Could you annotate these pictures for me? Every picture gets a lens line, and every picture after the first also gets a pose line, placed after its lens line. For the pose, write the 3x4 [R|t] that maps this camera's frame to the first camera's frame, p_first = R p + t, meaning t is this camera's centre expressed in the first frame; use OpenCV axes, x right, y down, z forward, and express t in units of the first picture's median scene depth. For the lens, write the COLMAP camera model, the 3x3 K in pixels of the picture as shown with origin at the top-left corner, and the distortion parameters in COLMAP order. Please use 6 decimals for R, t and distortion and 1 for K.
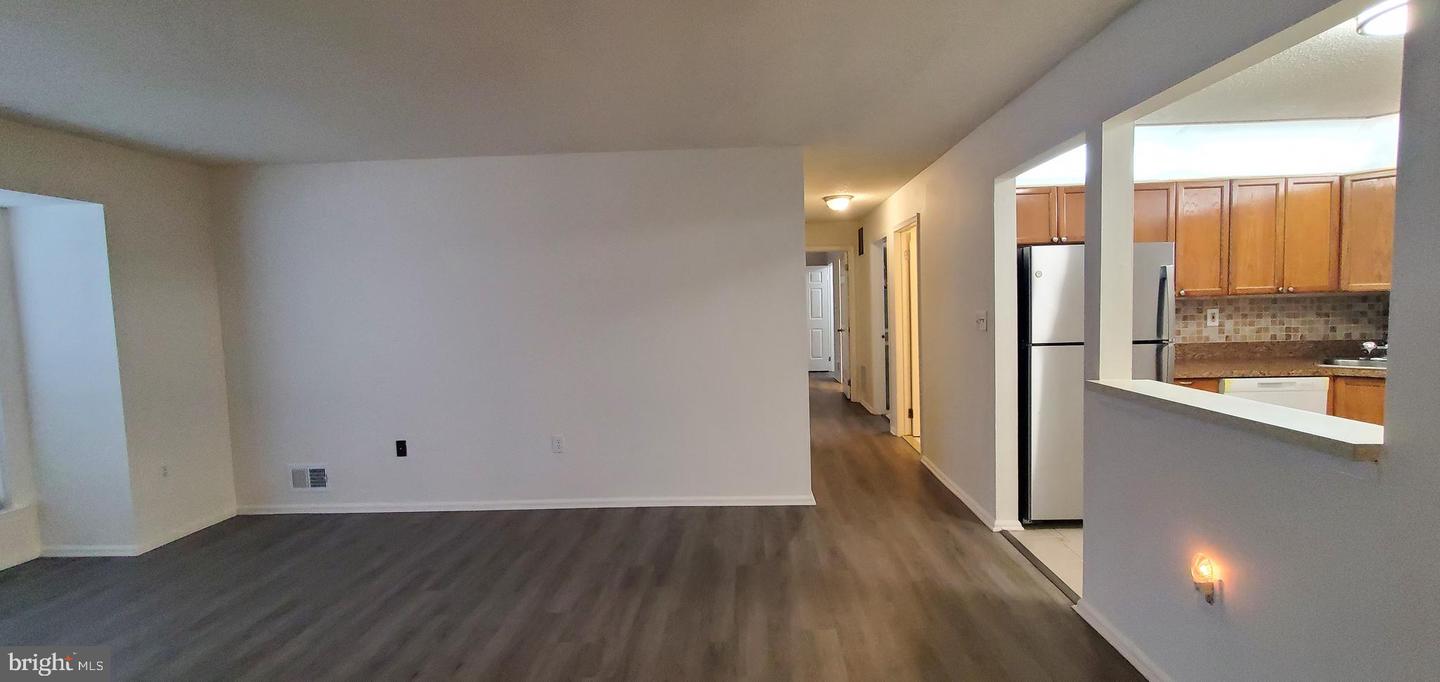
lens RADIAL K [[564.4, 0, 744.6], [0, 564.4, 338.5], [0, 0, 1]] dist [-0.002006, -0.000277]
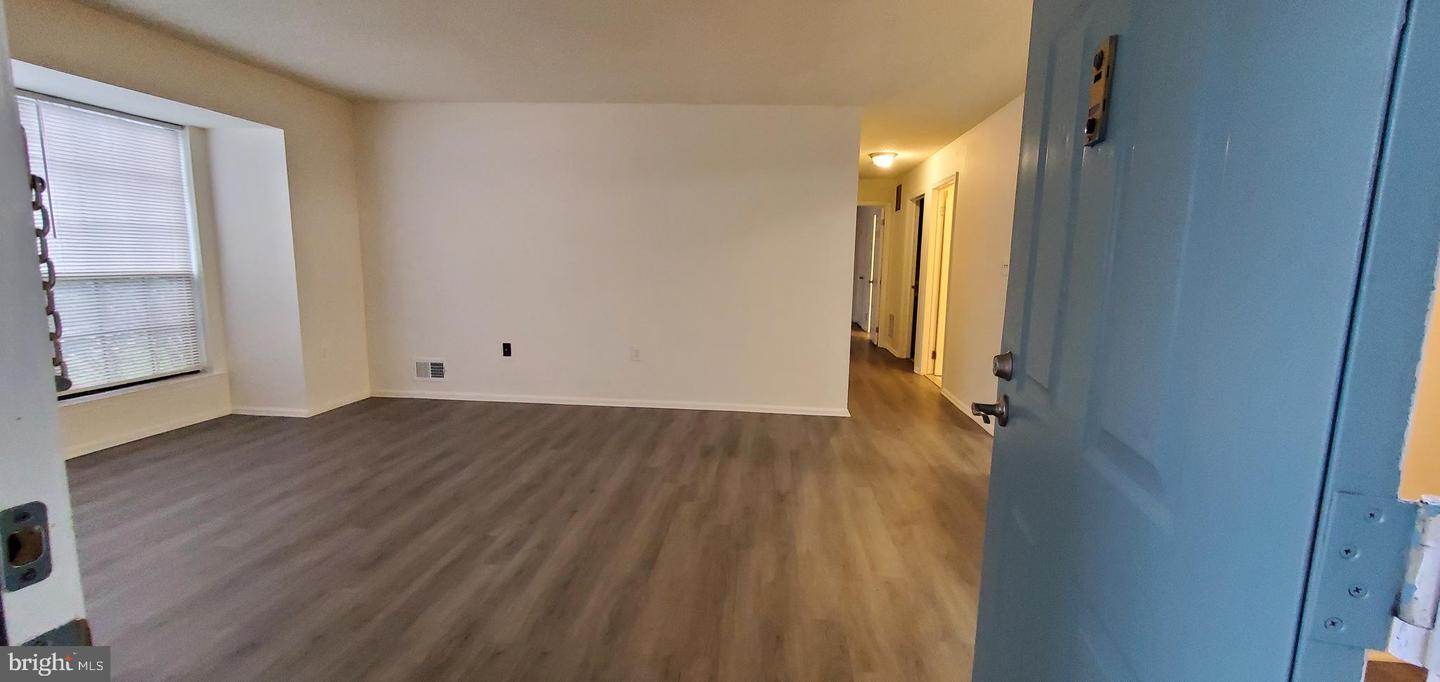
lens RADIAL K [[564.4, 0, 744.6], [0, 564.4, 338.5], [0, 0, 1]] dist [-0.002006, -0.000277]
pose [[0.997780, 0.058679, -0.031500, -0.074545], [-0.056125, 0.995479, 0.076623, 0.056732], [0.035853, -0.074685, 0.996562, -0.196799]]
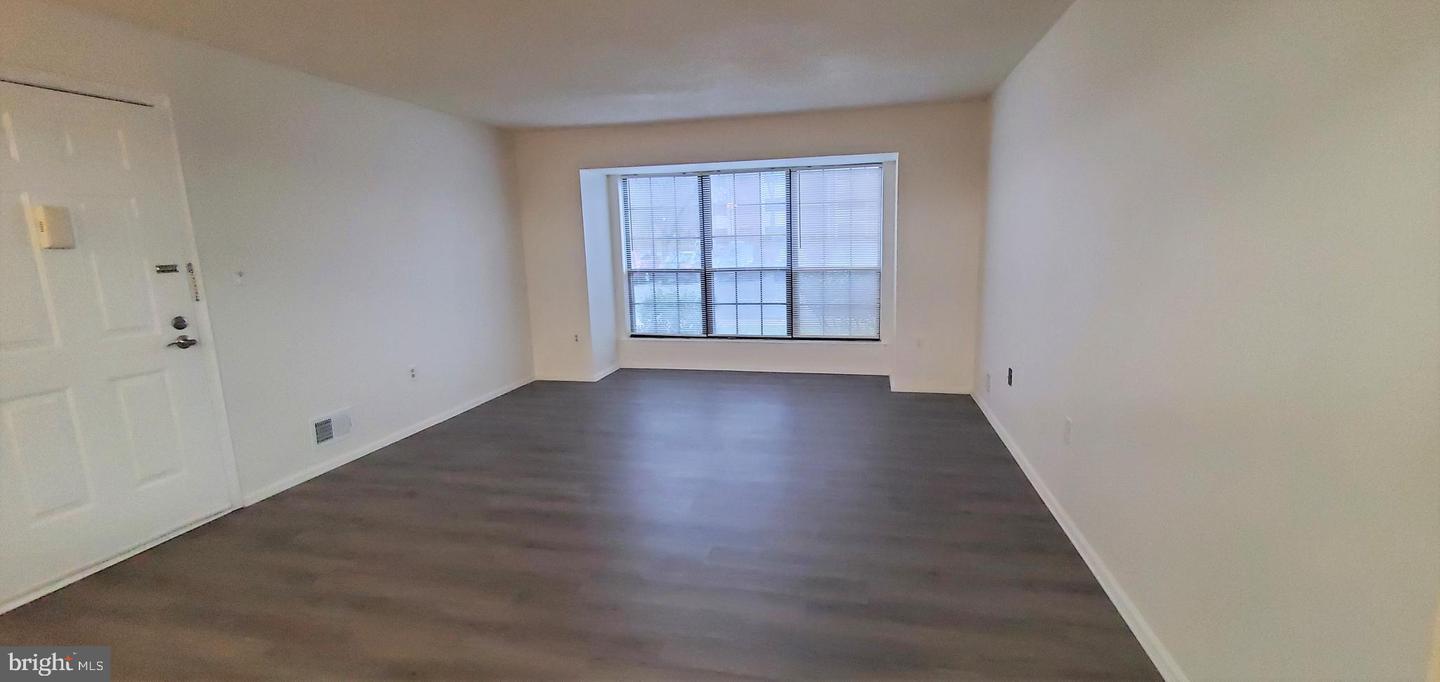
lens RADIAL K [[586.6, 0, 738.9], [0, 586.6, 339.9], [0, 0, 1]] dist [0.001145, -0.000031]
pose [[-0.197559, 0.203630, -0.958908, 0.420487], [-0.030386, 0.976445, 0.213614, -0.059562], [0.979820, 0.071339, -0.186718, 0.784640]]
